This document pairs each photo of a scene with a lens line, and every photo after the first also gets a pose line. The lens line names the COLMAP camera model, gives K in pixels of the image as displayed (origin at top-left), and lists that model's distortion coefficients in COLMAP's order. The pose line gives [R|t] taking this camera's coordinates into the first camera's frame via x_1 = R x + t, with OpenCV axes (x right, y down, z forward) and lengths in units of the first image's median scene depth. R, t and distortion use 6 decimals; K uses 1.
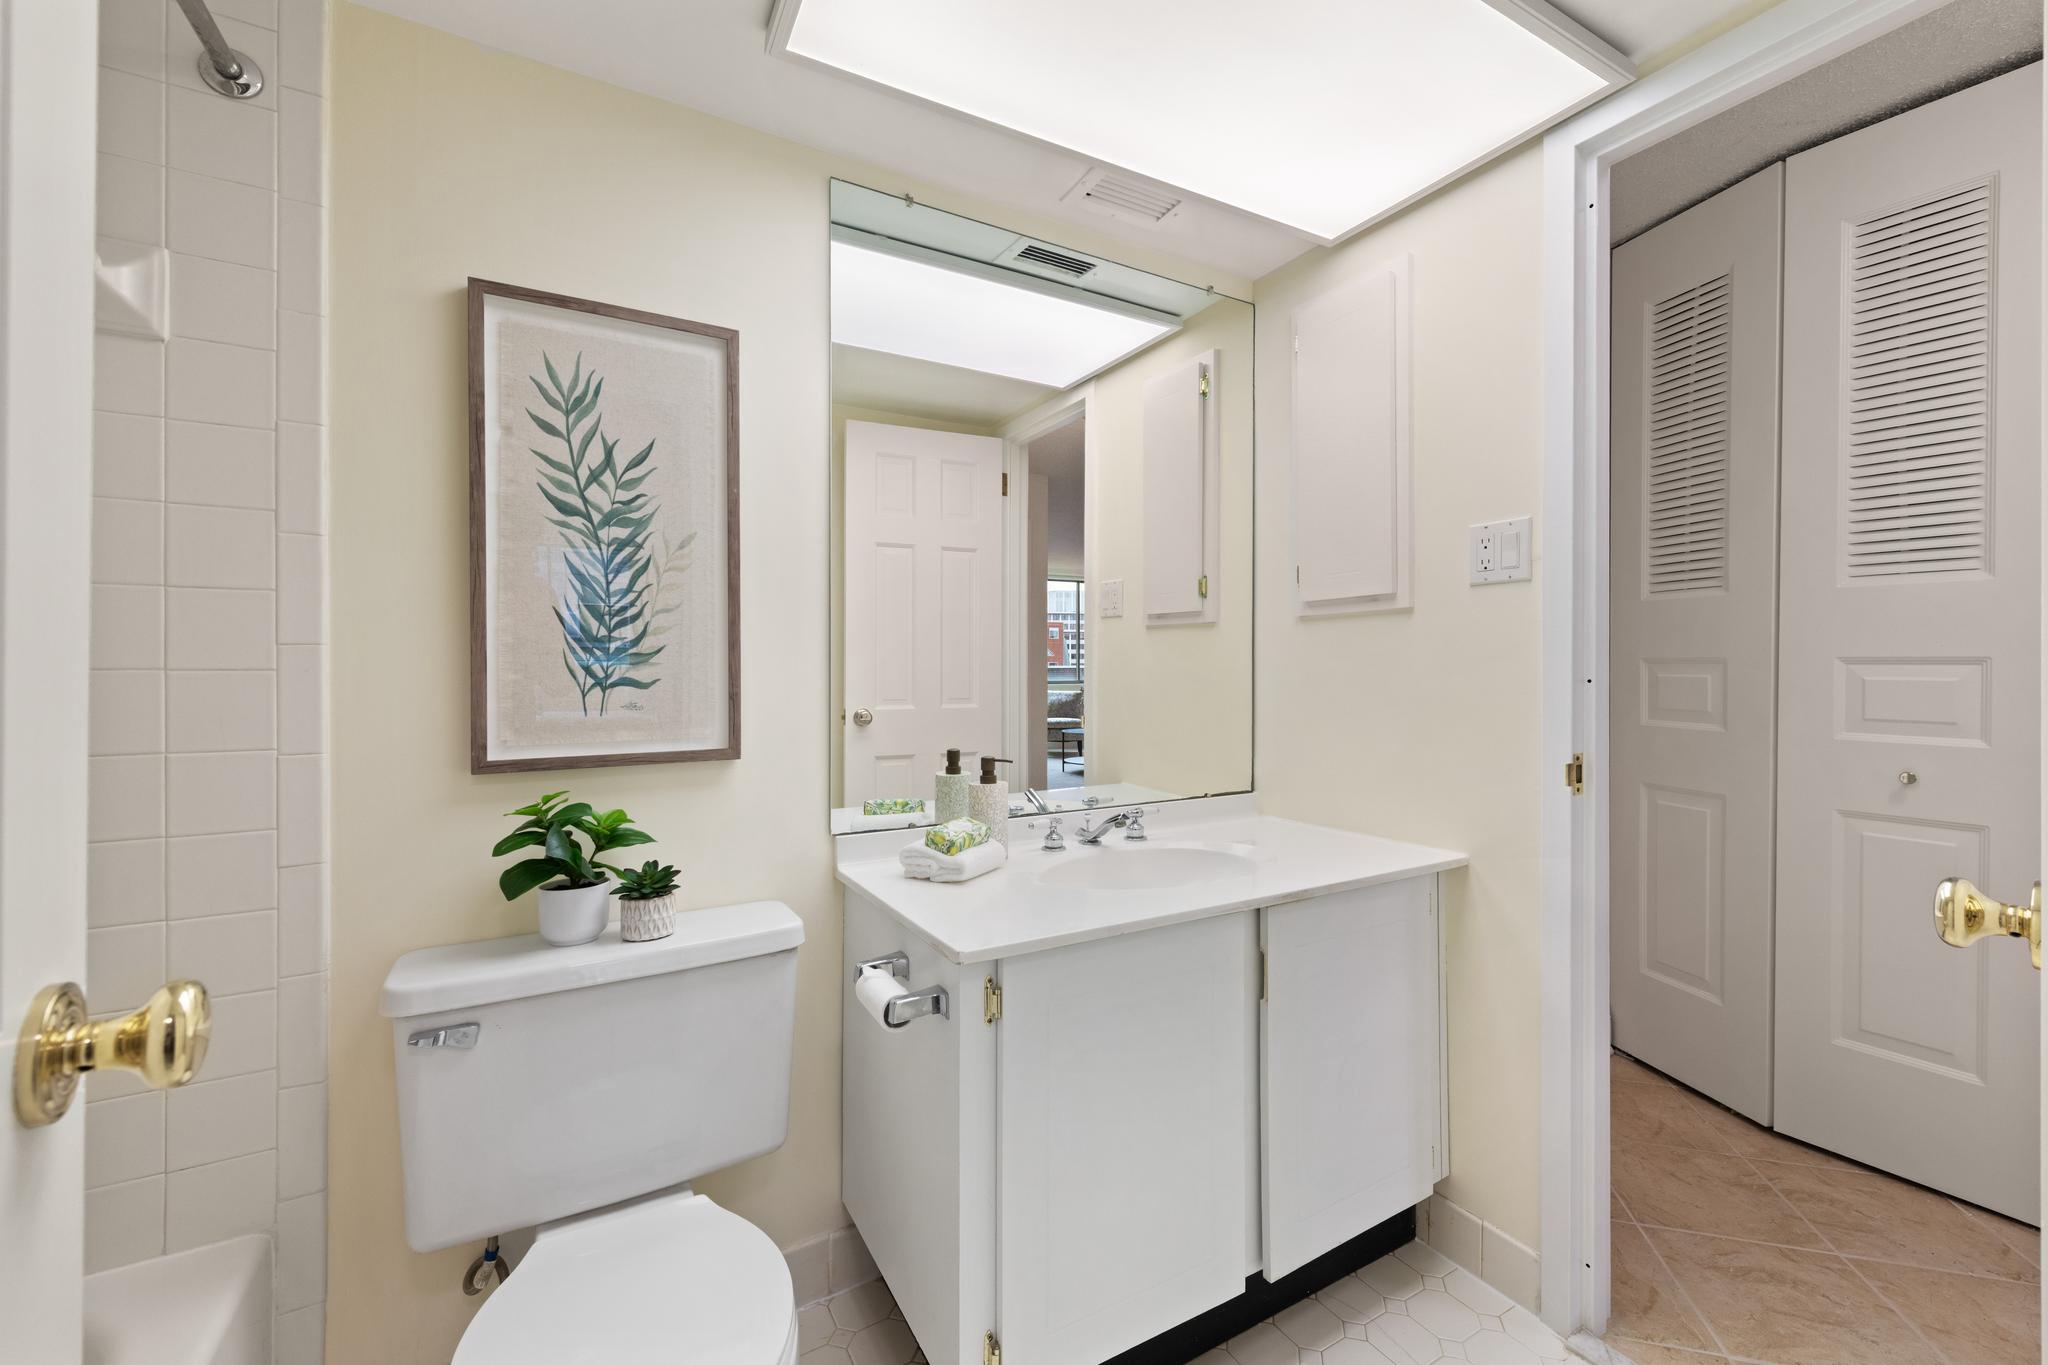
lens RADIAL K [[828.0, 0, 1026.9], [0, 828.0, 667.9], [0, 0, 1]] dist [0.013658, -0.004499]
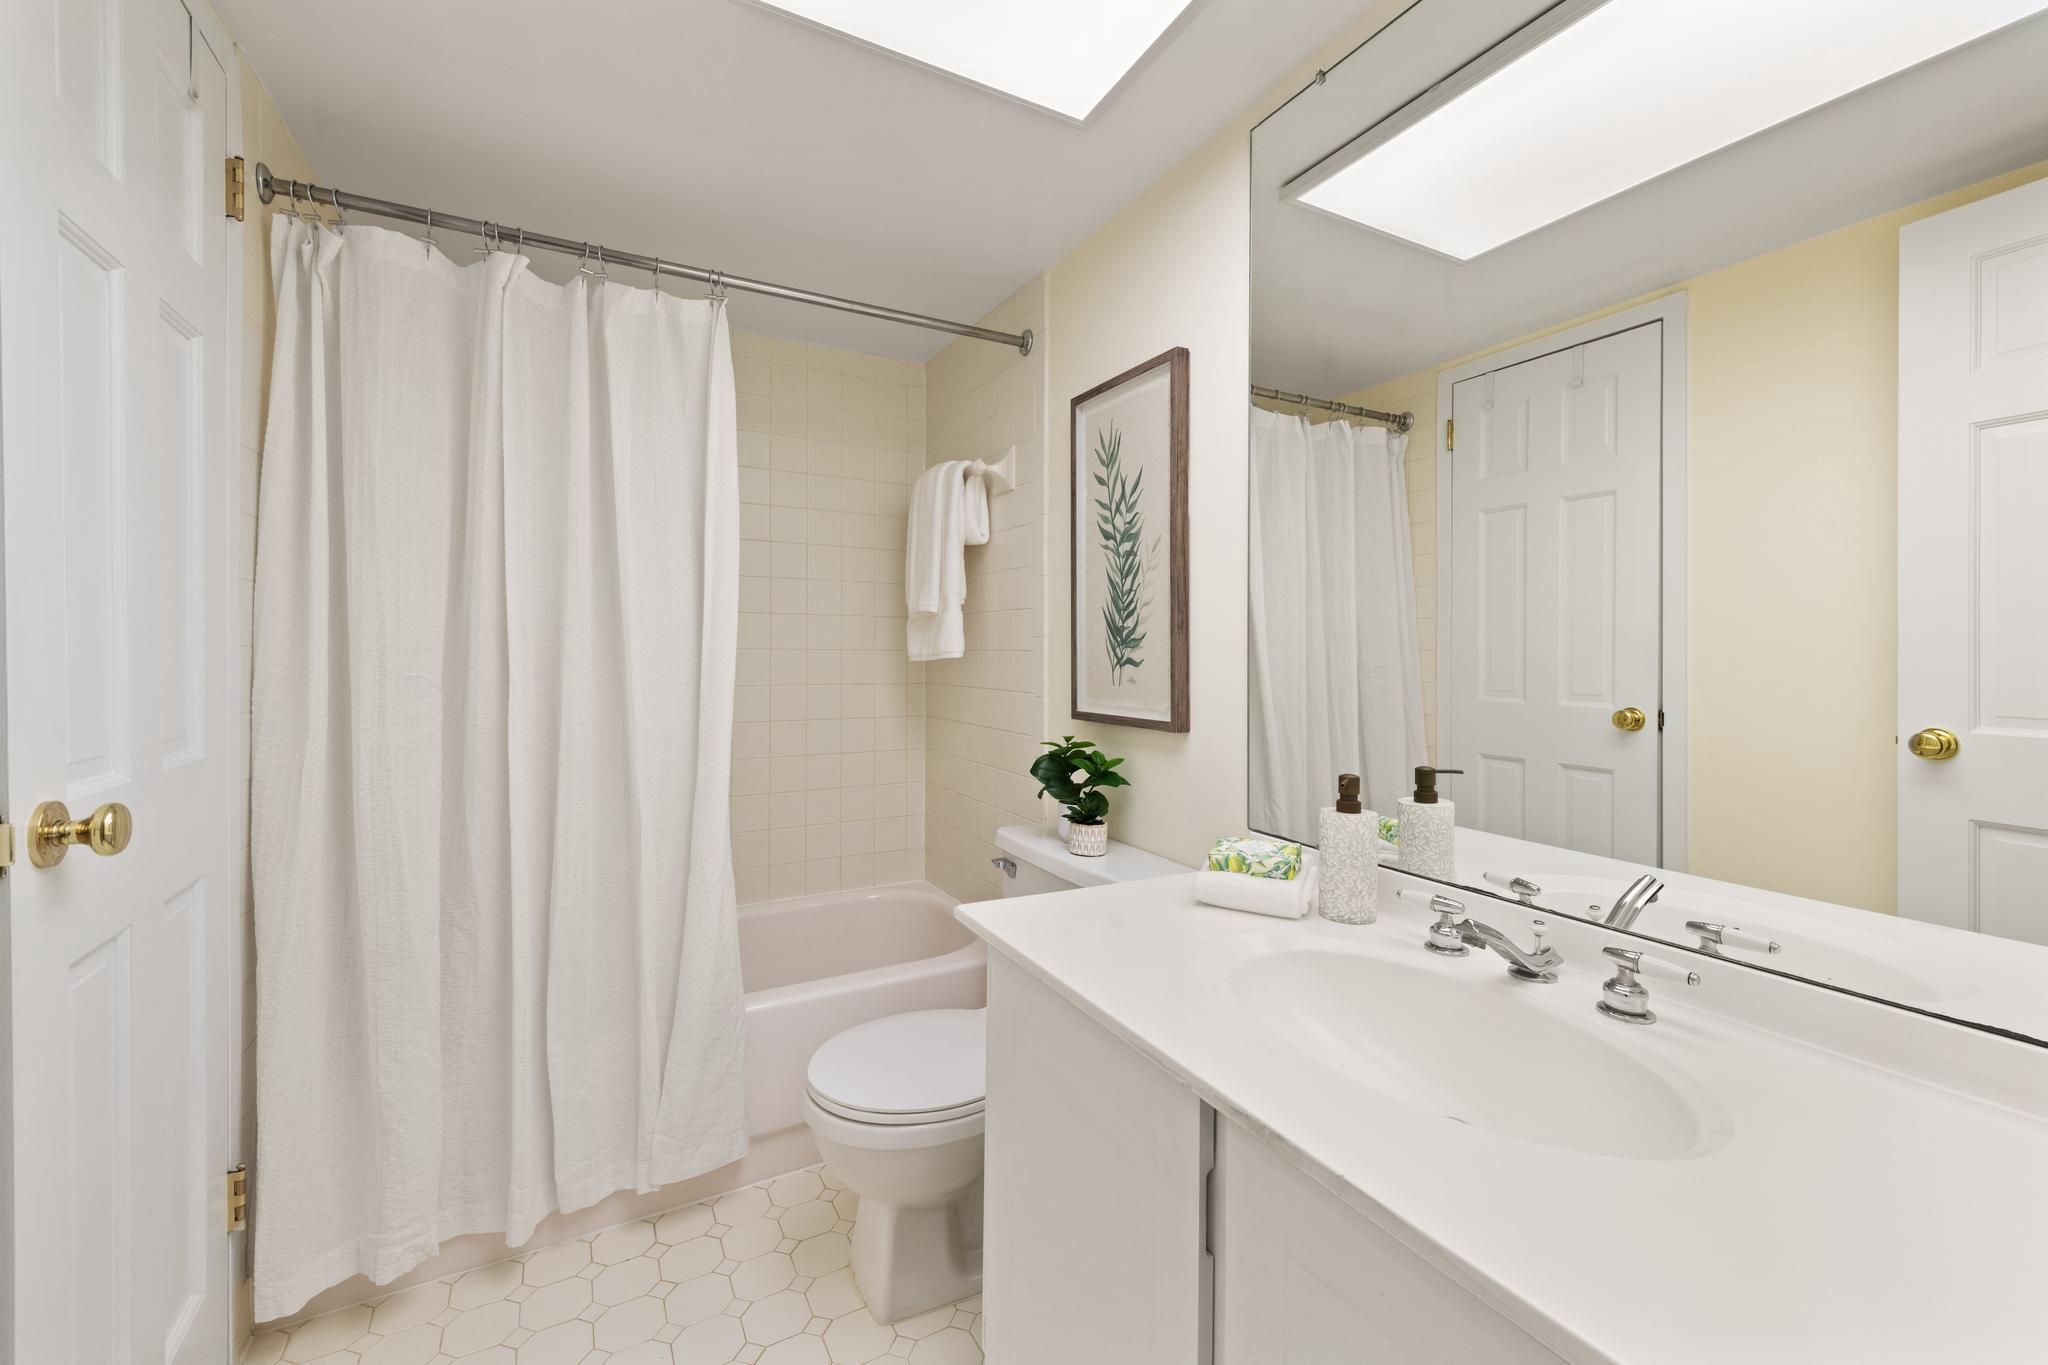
lens RADIAL K [[828.0, 0, 1048.8], [0, 828.0, 648.0], [0, 0, 1]] dist [0.013658, -0.004499]
pose [[-0.005740, -0.001758, -0.999982, 0.810539], [-0.006694, 0.999976, -0.001719, -0.000761], [0.999961, 0.006684, -0.005752, 0.891112]]
